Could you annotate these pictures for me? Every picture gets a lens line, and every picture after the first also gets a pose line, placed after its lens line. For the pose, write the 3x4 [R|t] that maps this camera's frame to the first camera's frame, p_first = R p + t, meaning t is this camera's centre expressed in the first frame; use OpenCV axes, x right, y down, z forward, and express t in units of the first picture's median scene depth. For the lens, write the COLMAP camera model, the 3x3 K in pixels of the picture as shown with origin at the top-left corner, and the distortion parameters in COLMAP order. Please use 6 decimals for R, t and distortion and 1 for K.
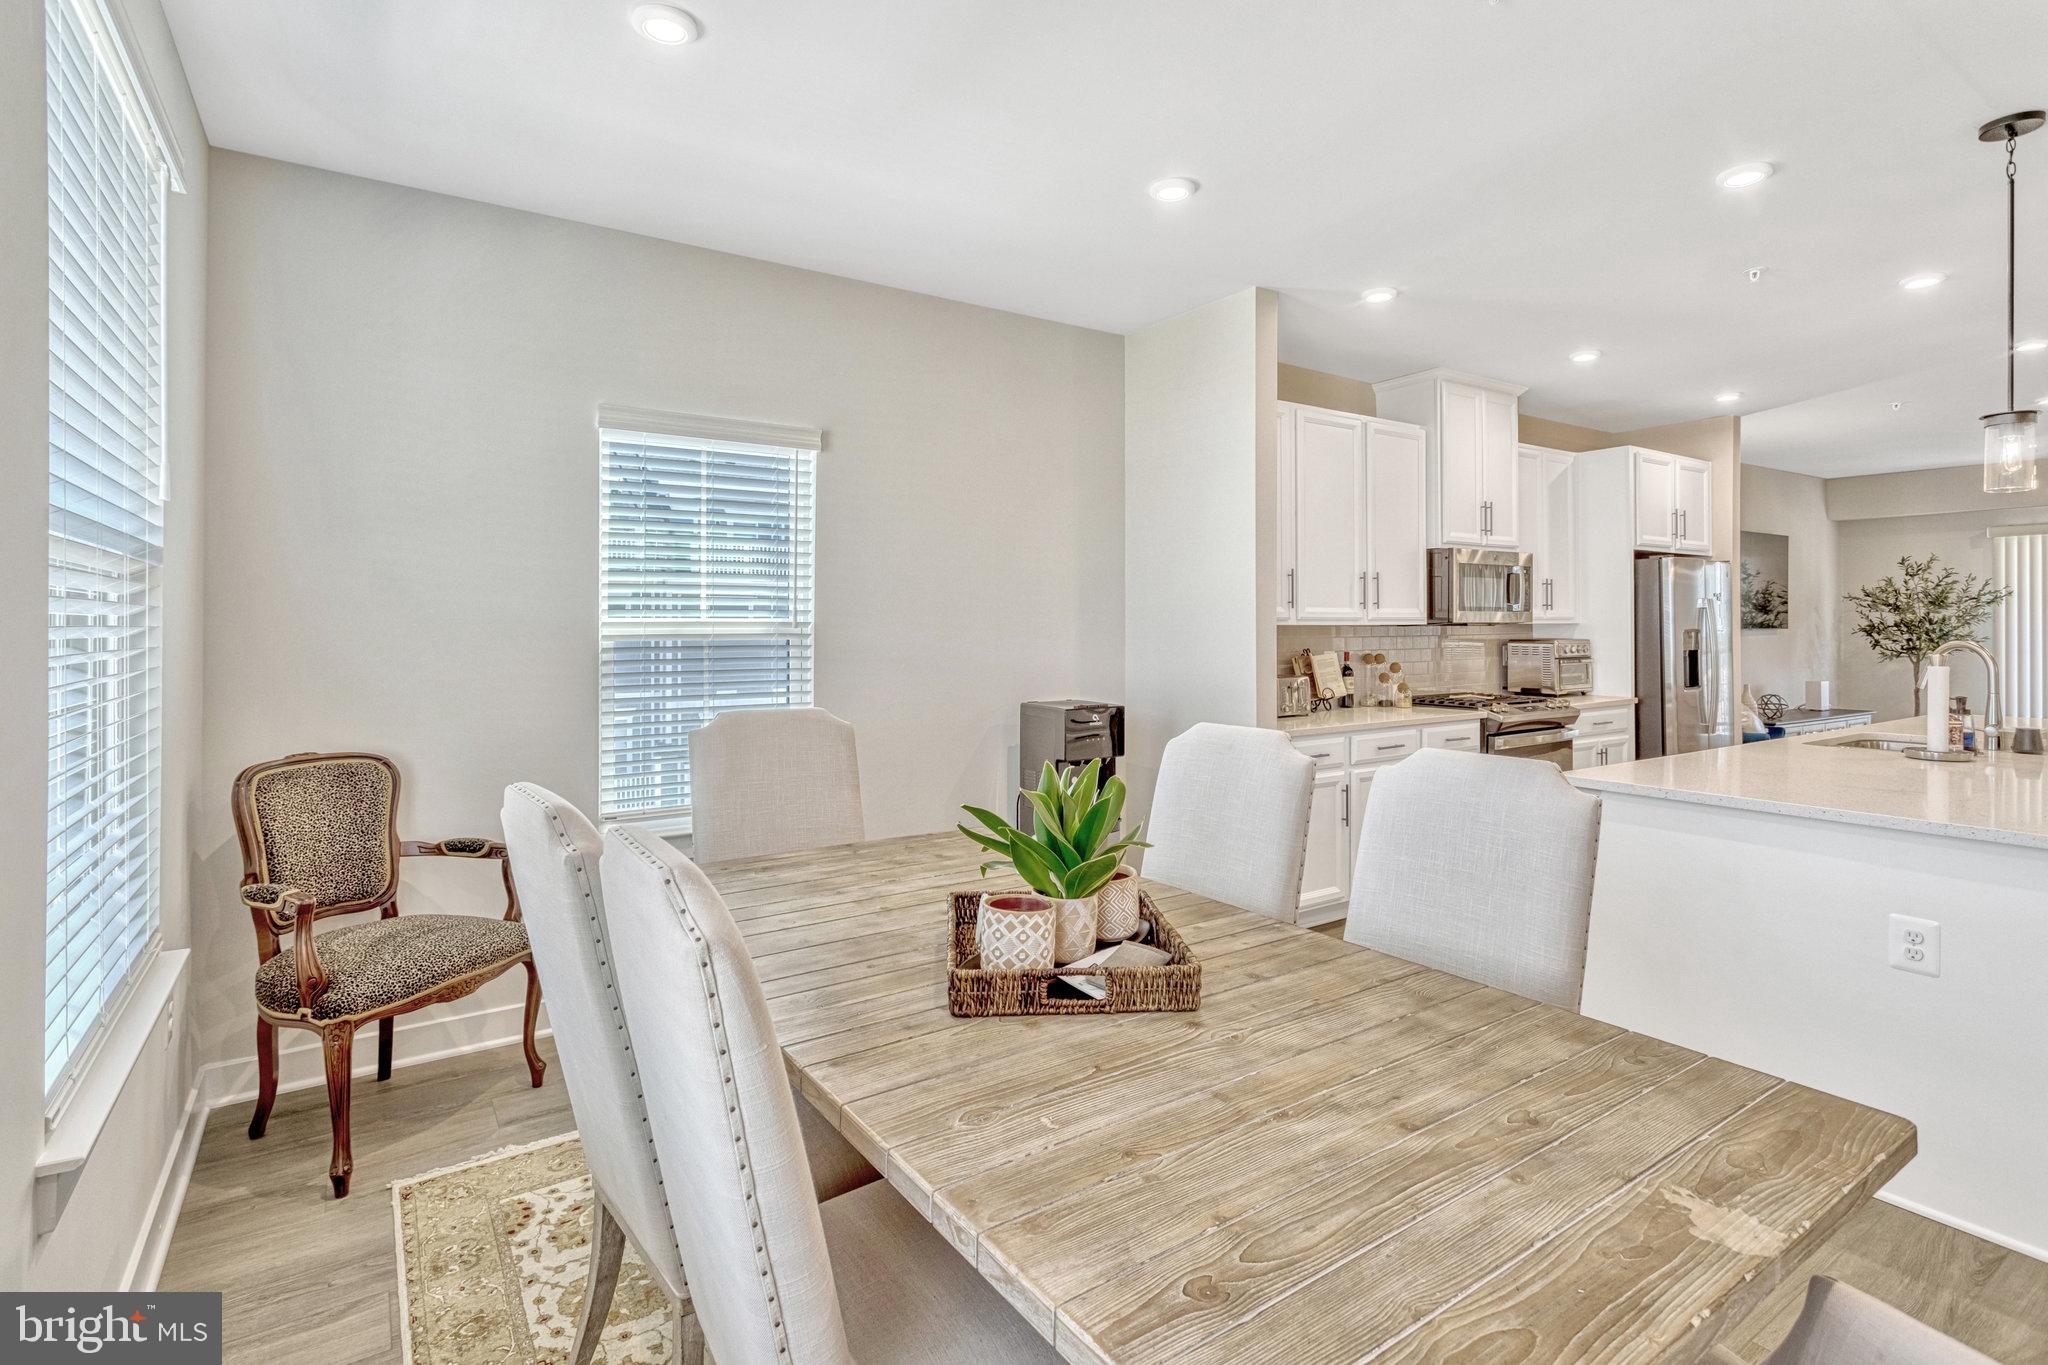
lens RADIAL K [[992.1, 0, 1019.8], [0, 992.1, 621.7], [0, 0, 1]] dist [0.003472, 0.000576]
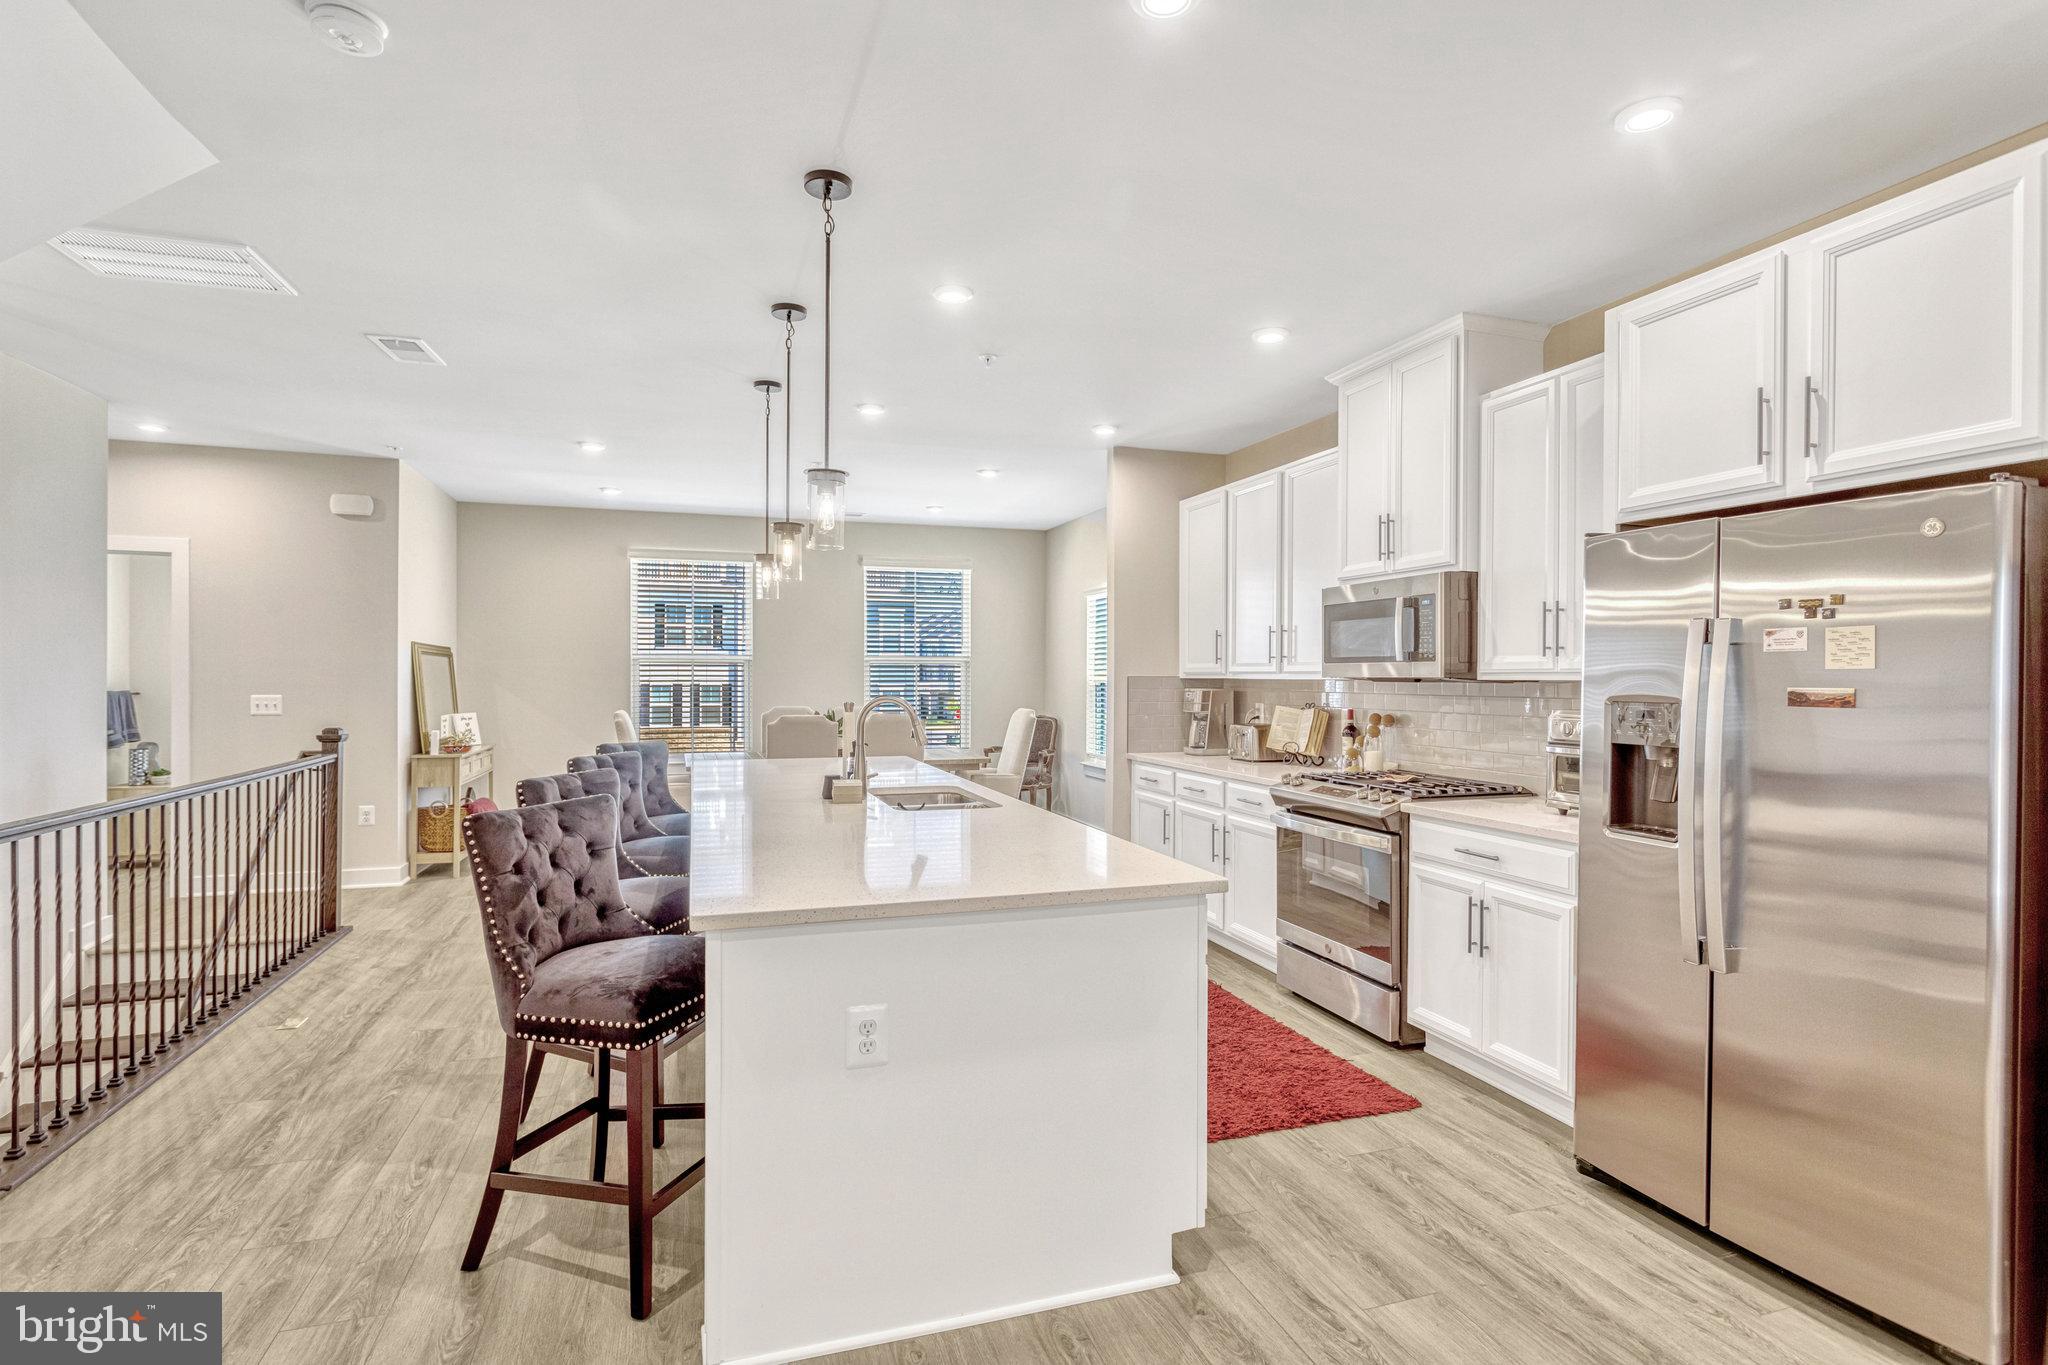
lens RADIAL K [[1001.6, 0, 1026.2], [0, 1001.6, 673.6], [0, 0, 1]] dist [-0.001726, 0.000180]
pose [[-0.264259, 0.000341, -0.964452, 1.277020], [0.001063, 0.999999, 0.000063, -0.002112], [0.964451, -0.001008, -0.264260, 0.948632]]
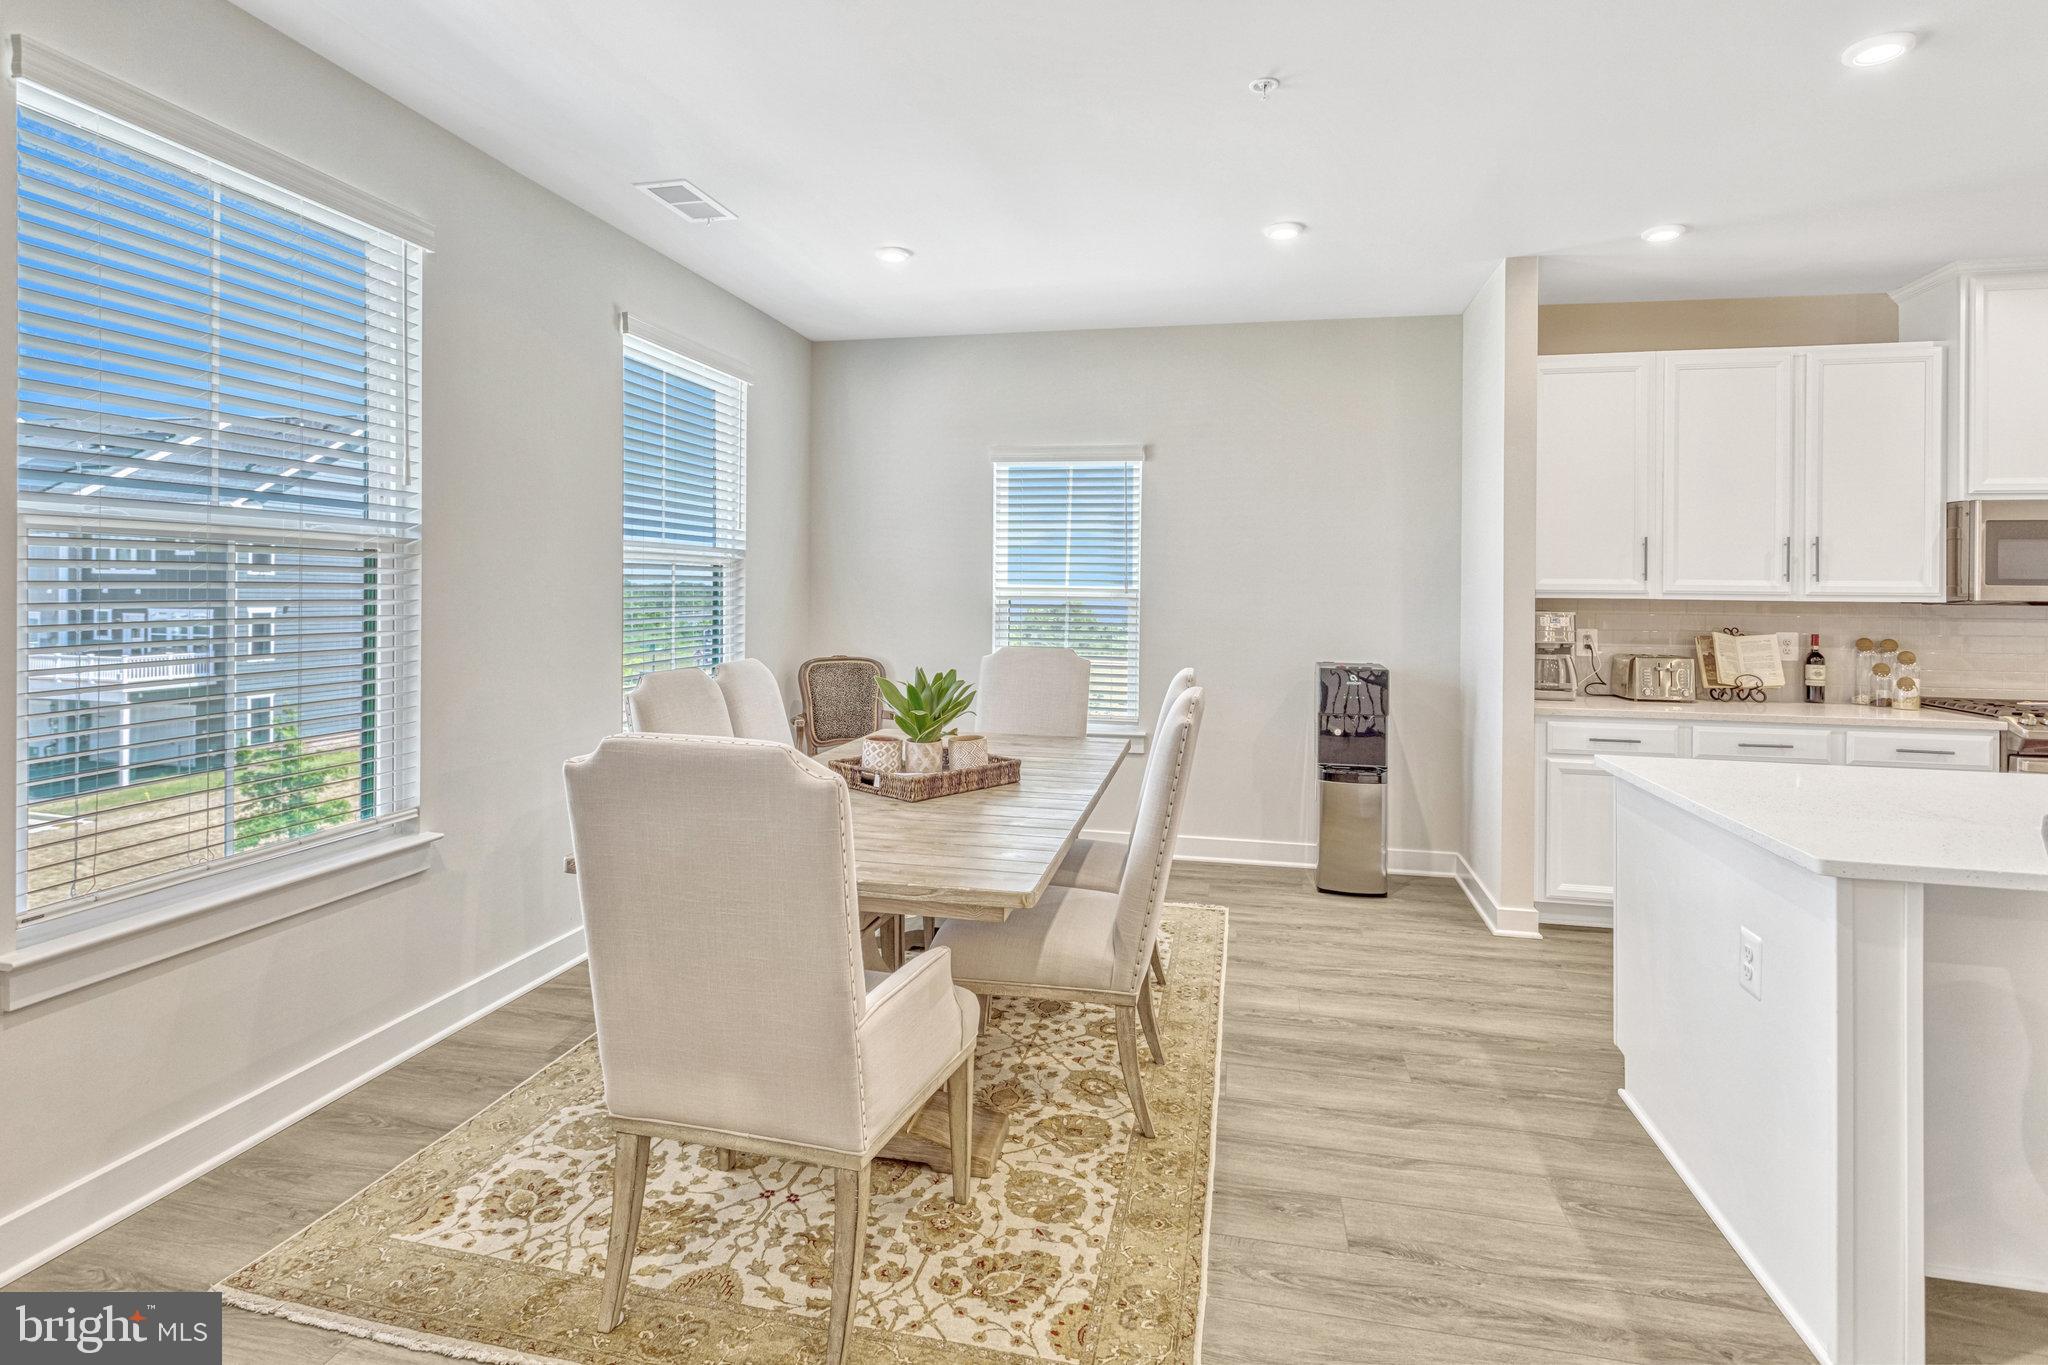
lens RADIAL K [[1018.8, 0, 1019.3], [0, 1018.8, 591.0], [0, 0, 1]] dist [0.001632, 0.000769]
pose [[0.699025, 0.012614, -0.714986, 0.466008], [-0.011276, 0.999915, 0.006617, -0.003129], [0.715008, 0.003437, 0.699108, -0.050074]]
